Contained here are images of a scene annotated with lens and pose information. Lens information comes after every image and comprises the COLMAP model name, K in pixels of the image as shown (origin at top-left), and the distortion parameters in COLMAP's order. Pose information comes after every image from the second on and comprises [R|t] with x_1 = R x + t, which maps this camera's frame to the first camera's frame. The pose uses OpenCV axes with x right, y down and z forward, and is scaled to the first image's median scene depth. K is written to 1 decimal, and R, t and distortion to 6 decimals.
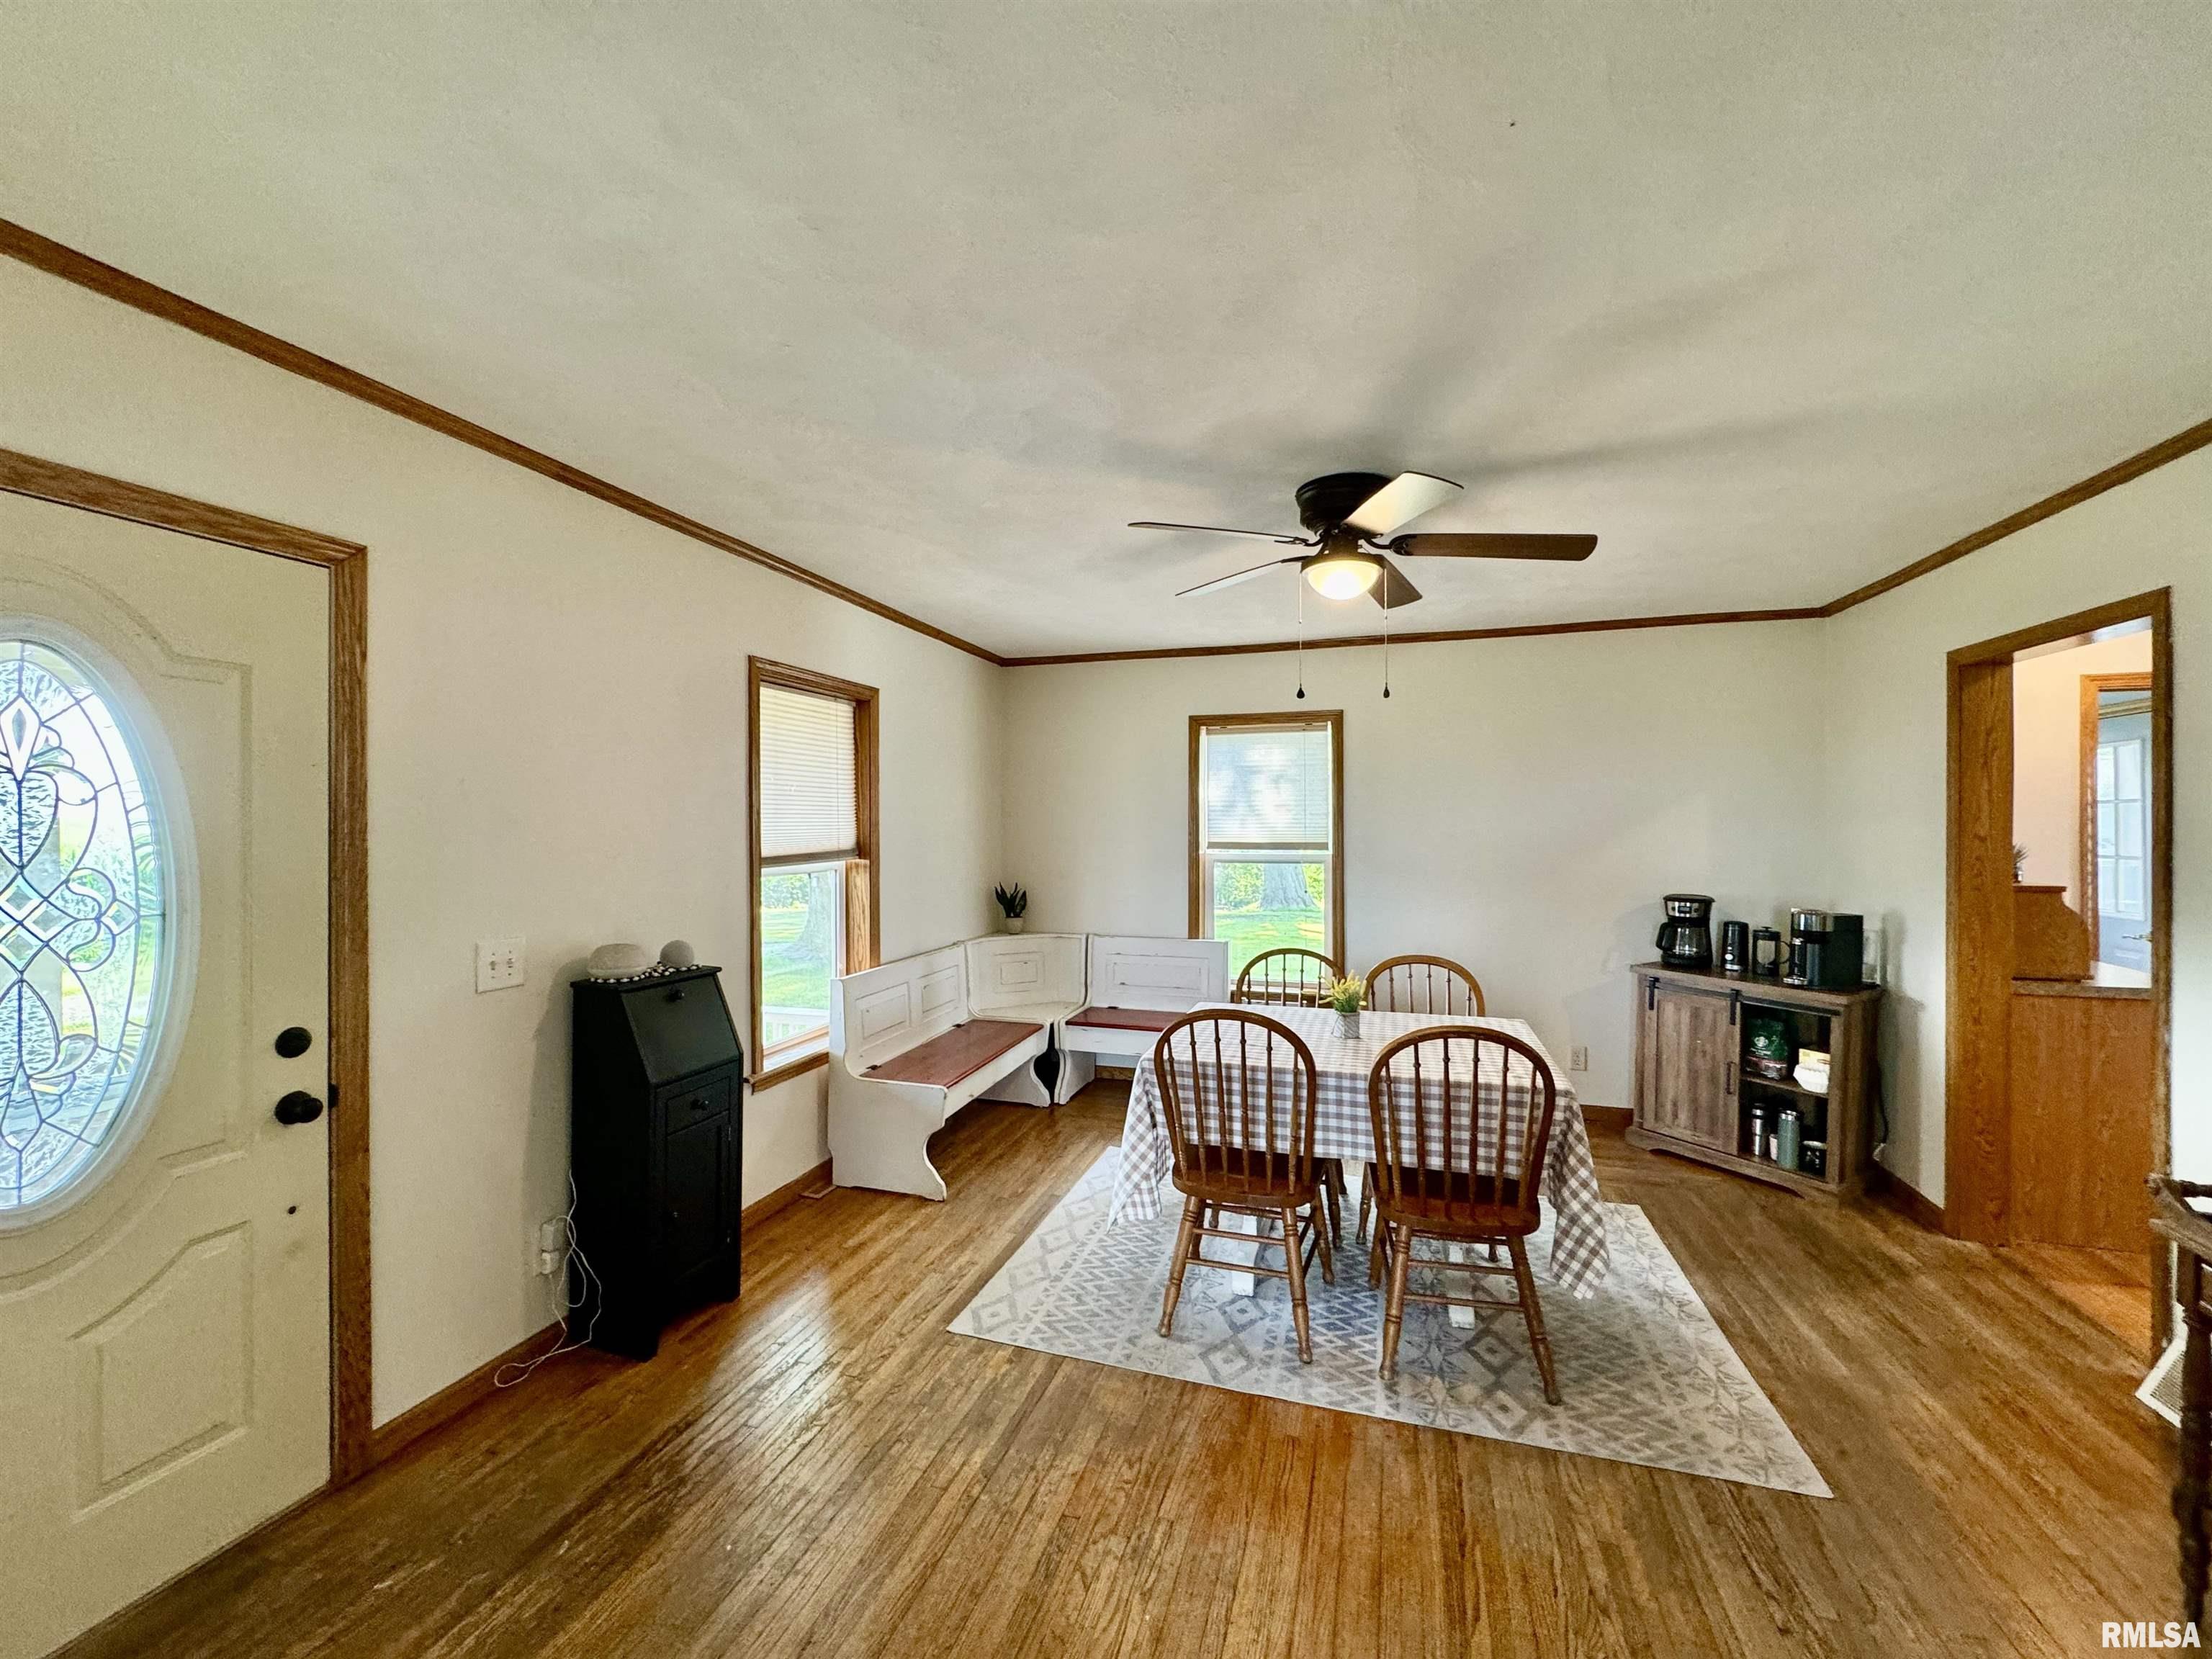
lens RADIAL K [[881.4, 0, 1107.6], [0, 881.4, 827.0], [0, 0, 1]] dist [-0.004009, 0.000397]
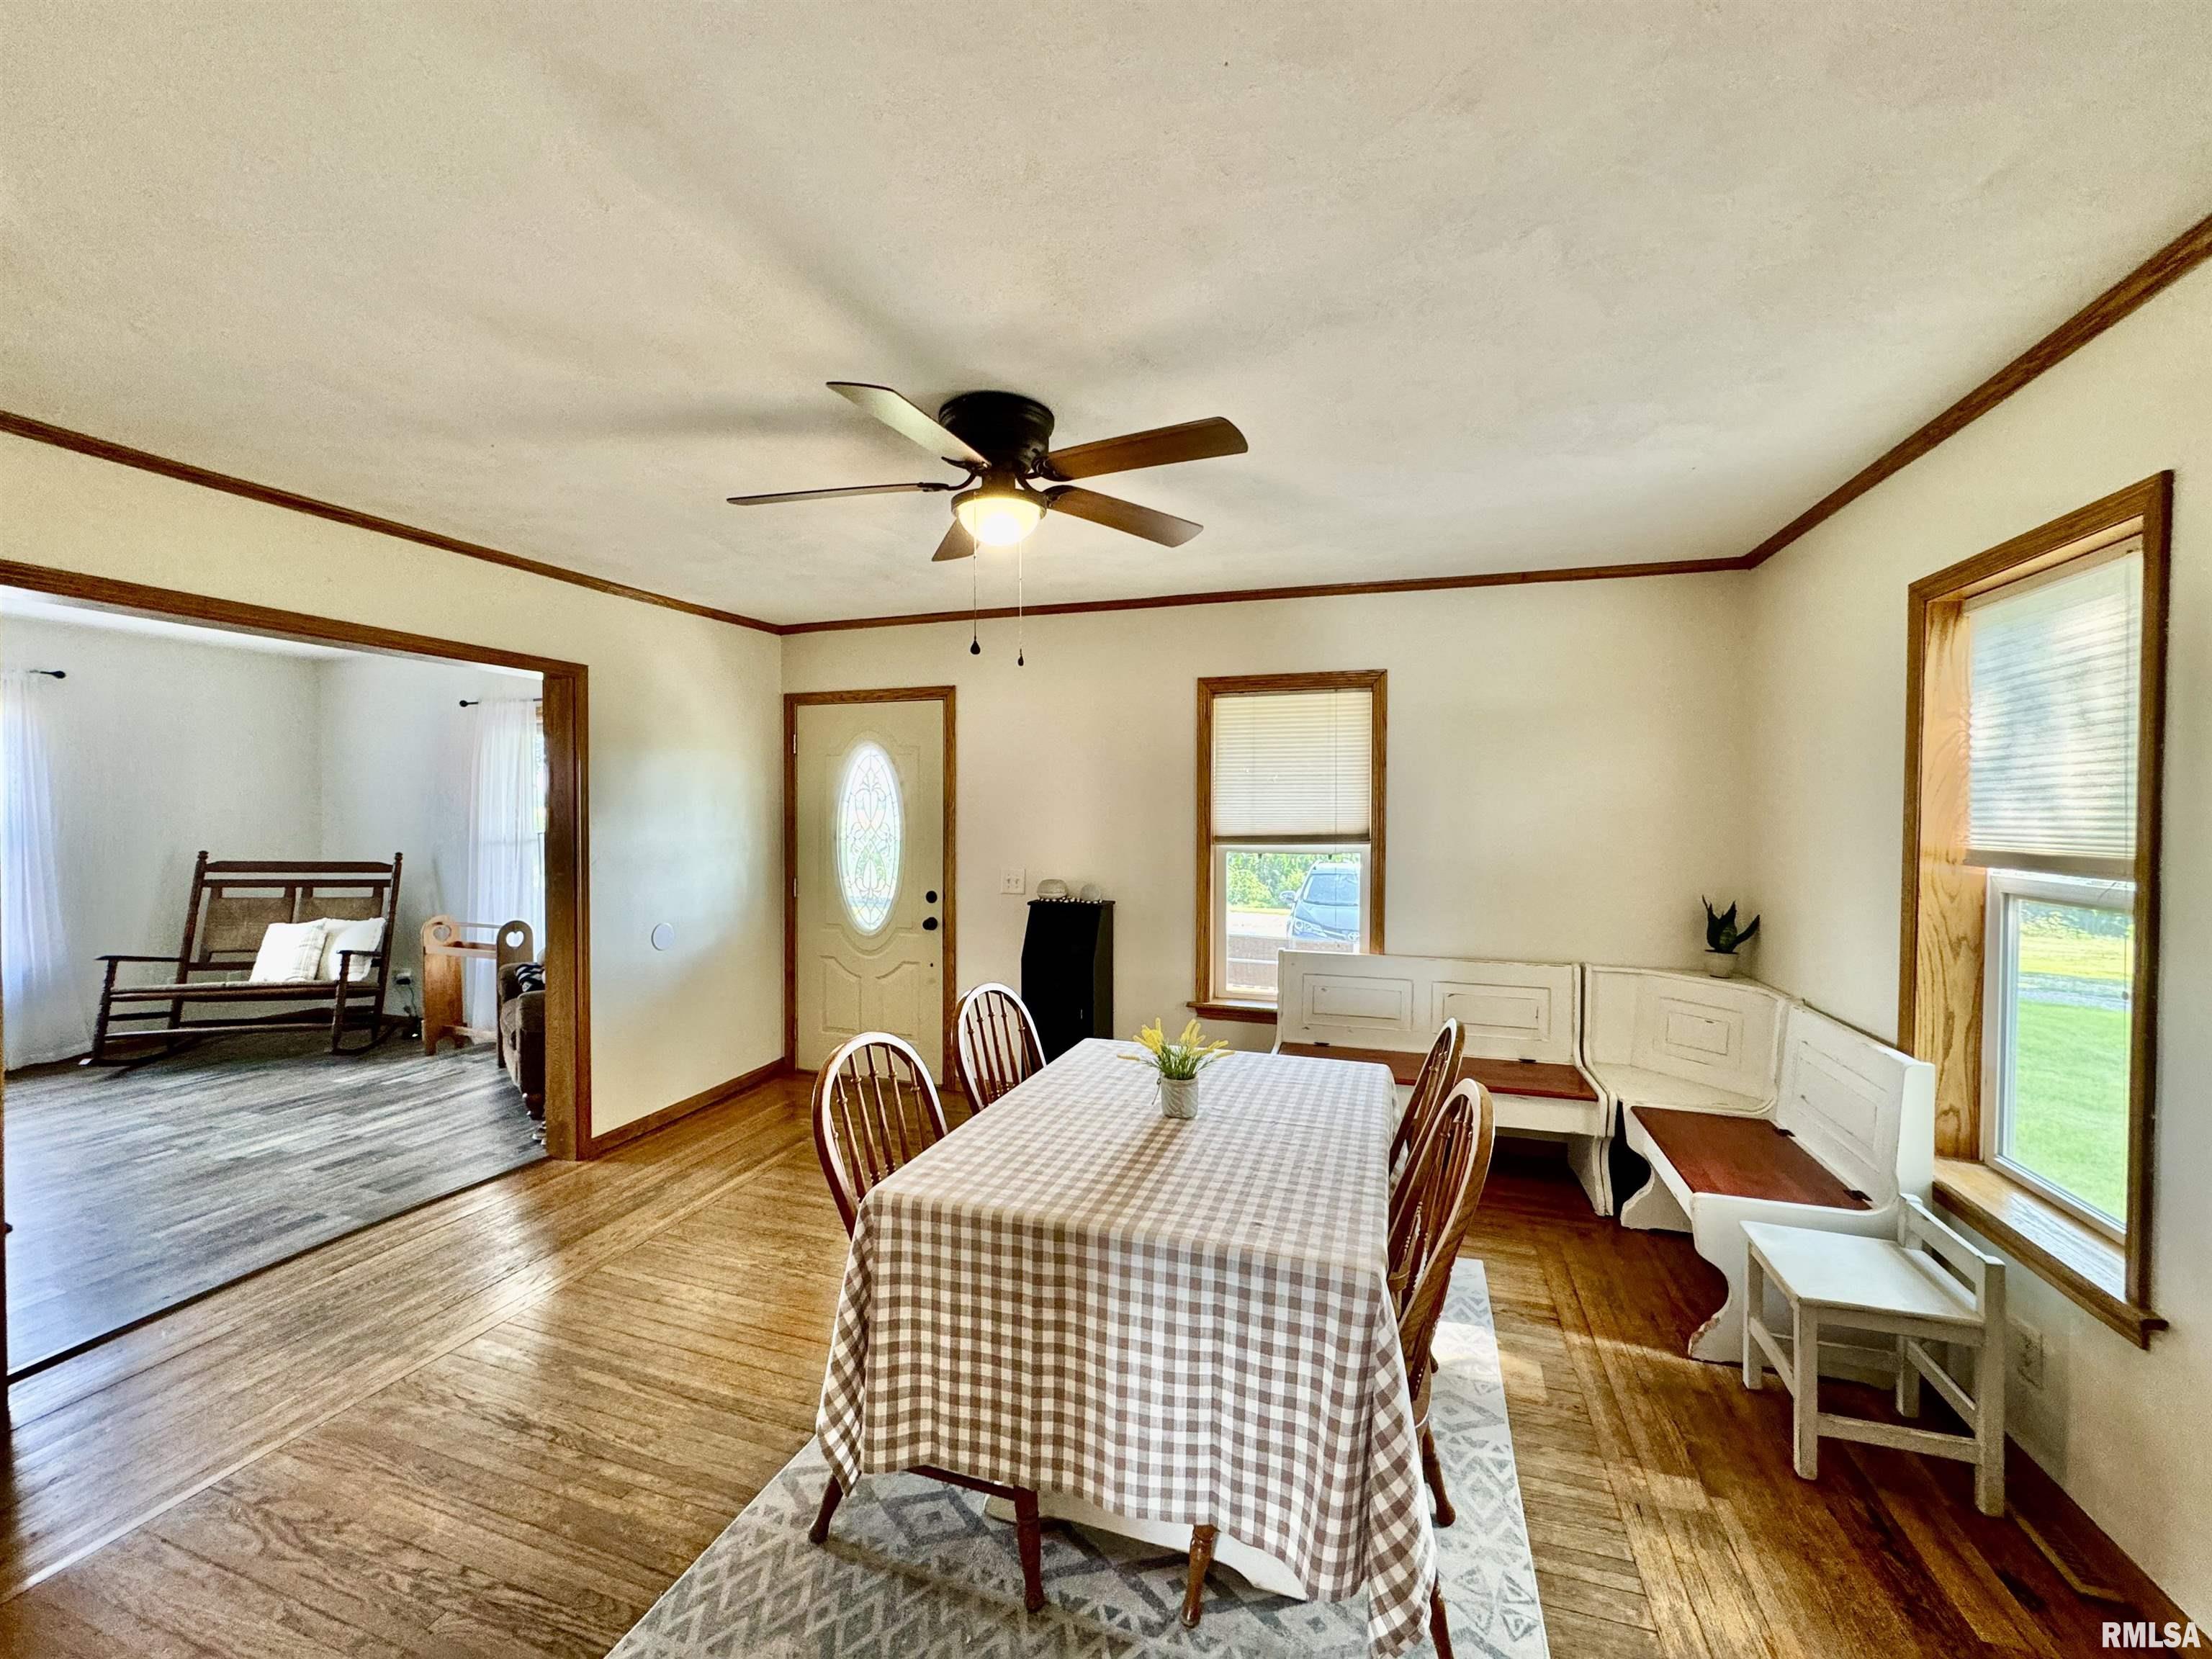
lens RADIAL K [[881.4, 0, 1107.6], [0, 881.4, 827.0], [0, 0, 1]] dist [-0.004009, 0.000397]
pose [[-0.001728, 0.025577, -0.999671, 1.394887], [-0.006020, 0.999654, 0.025587, -0.014009], [0.999980, 0.006062, -0.001573, 1.366286]]
